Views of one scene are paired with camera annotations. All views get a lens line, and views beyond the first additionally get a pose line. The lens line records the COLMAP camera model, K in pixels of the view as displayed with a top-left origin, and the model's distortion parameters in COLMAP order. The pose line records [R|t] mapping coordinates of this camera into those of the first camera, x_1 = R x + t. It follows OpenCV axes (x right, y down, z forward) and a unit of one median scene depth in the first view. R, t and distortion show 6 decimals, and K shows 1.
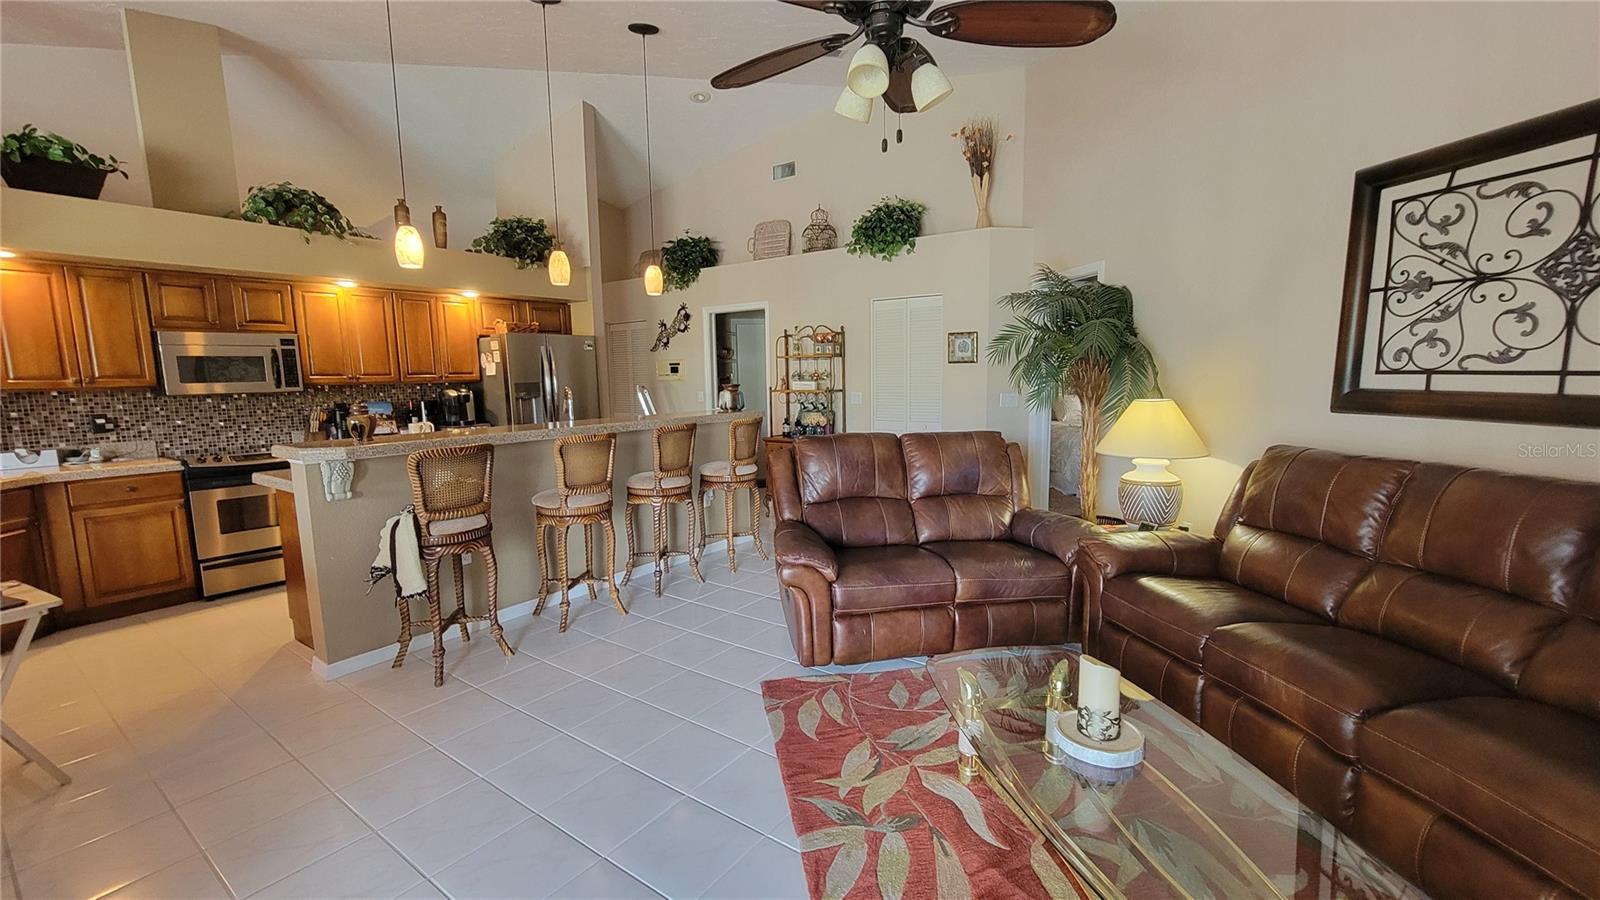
lens RADIAL K [[651.7, 0, 802.1], [0, 651.7, 452.9], [0, 0, 1]] dist [-0.001069, 0.000165]
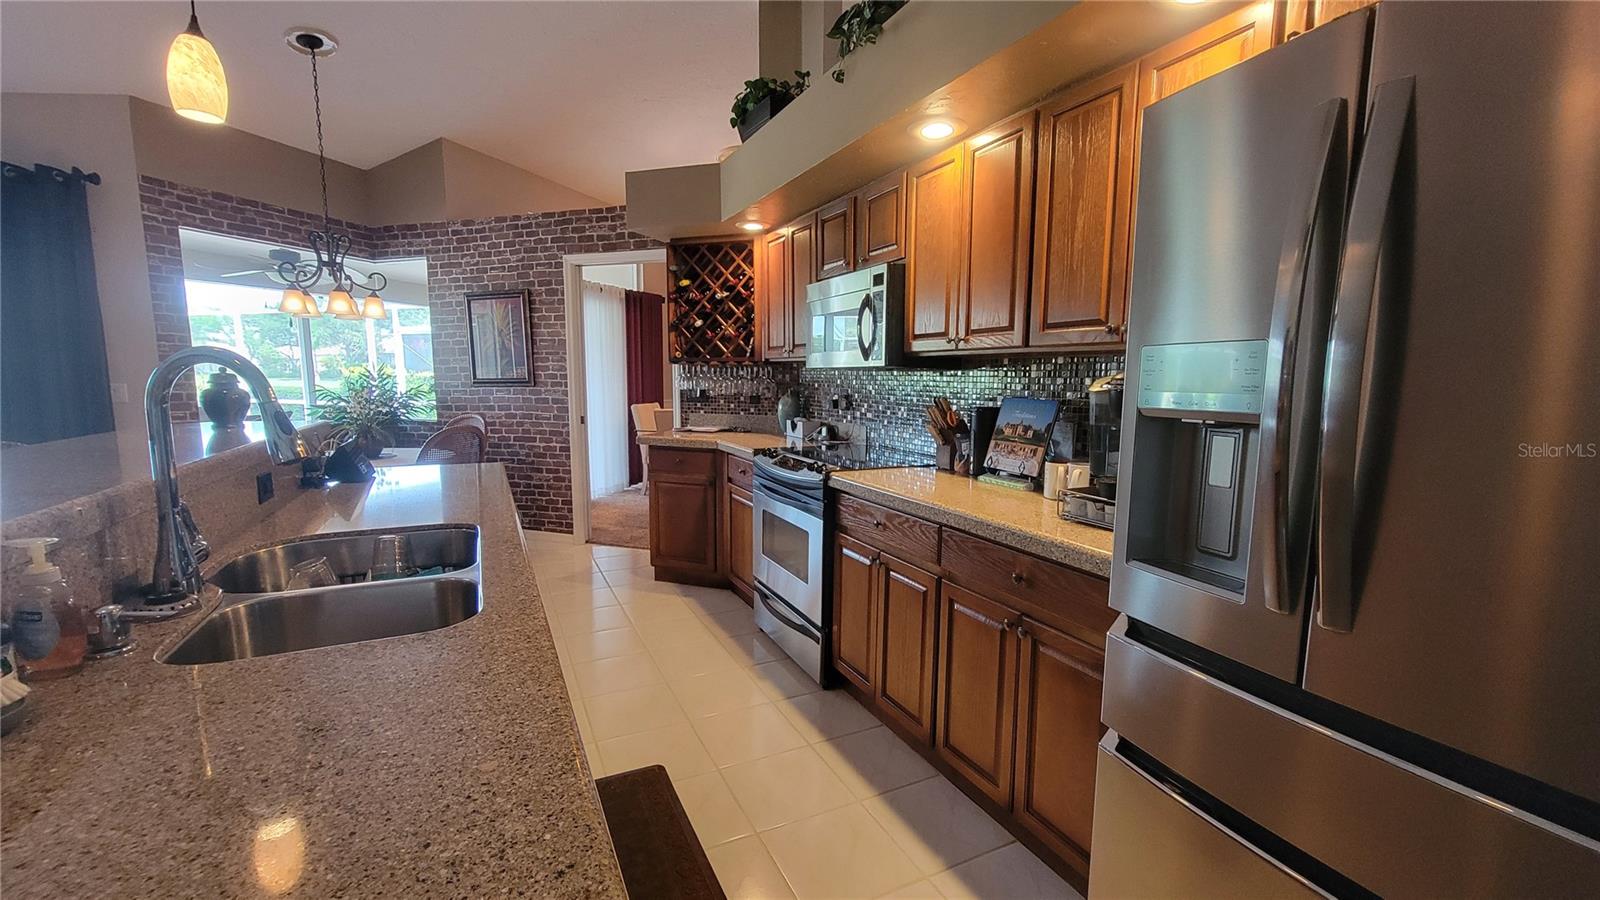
lens RADIAL K [[651.7, 0, 802.1], [0, 651.7, 452.9], [0, 0, 1]] dist [-0.001069, 0.000165]
pose [[-0.479758, 0.122562, -0.868799, -0.265035], [-0.101687, 0.975756, 0.193802, -0.134920], [0.871489, 0.181323, -0.455664, 1.313216]]
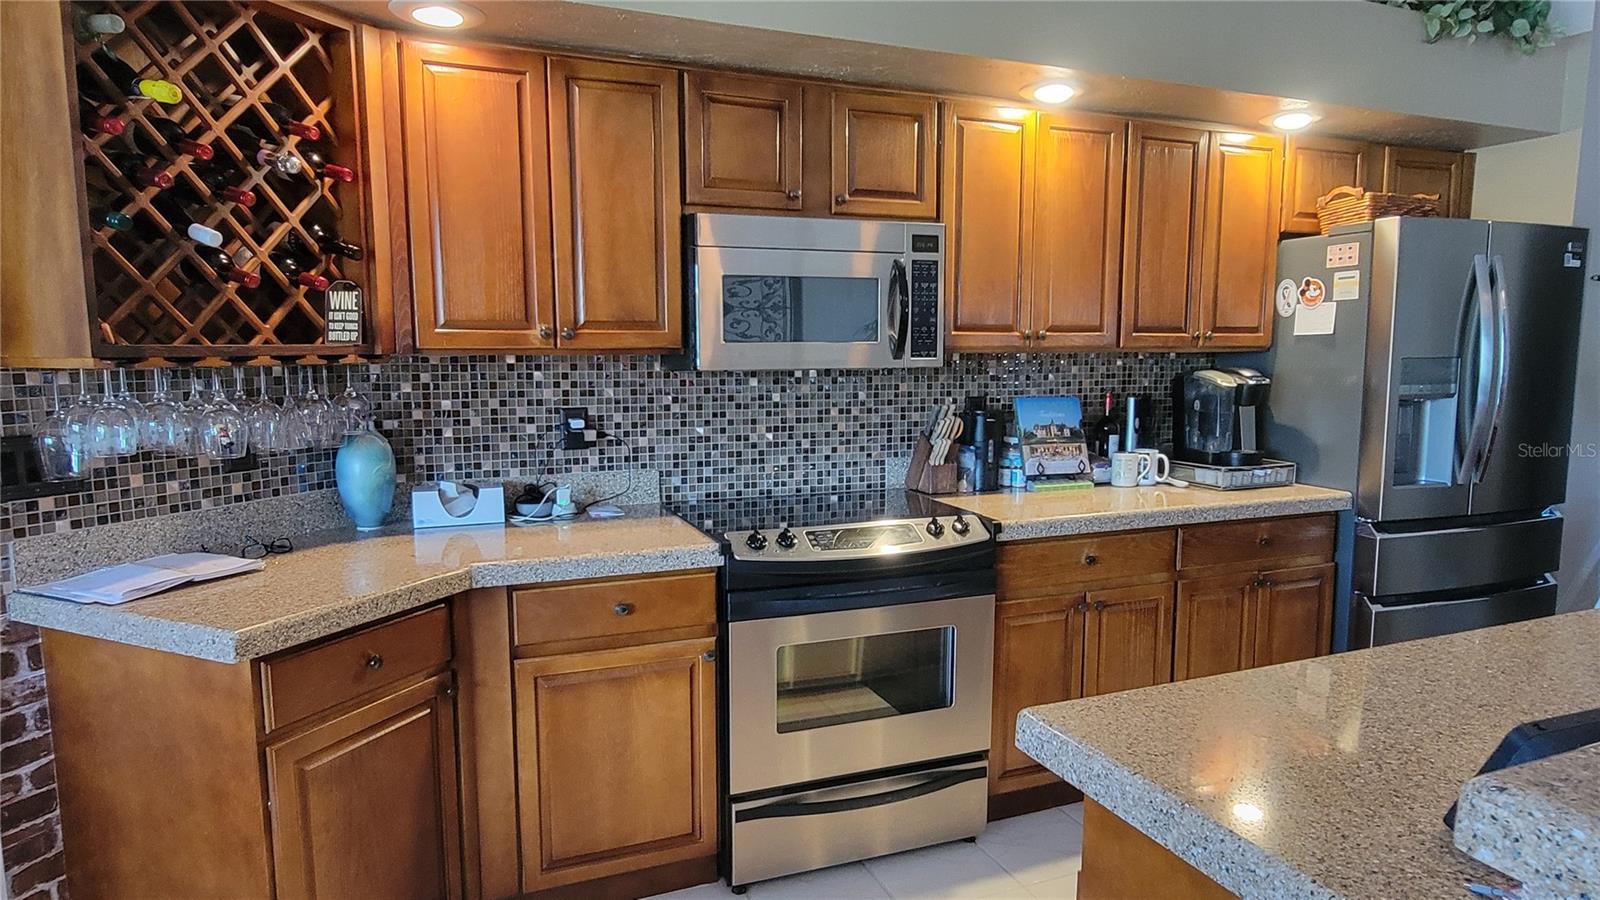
lens RADIAL K [[937.8, 0, 800.0], [0, 937.8, 450.0], [0, 0, 1]] dist [-0.002775, 0.000008]
pose [[0.841935, 0.079893, -0.533631, -0.577989], [-0.080823, 0.996493, 0.021671, -0.054756], [0.533491, 0.024884, 0.845440, 0.514740]]
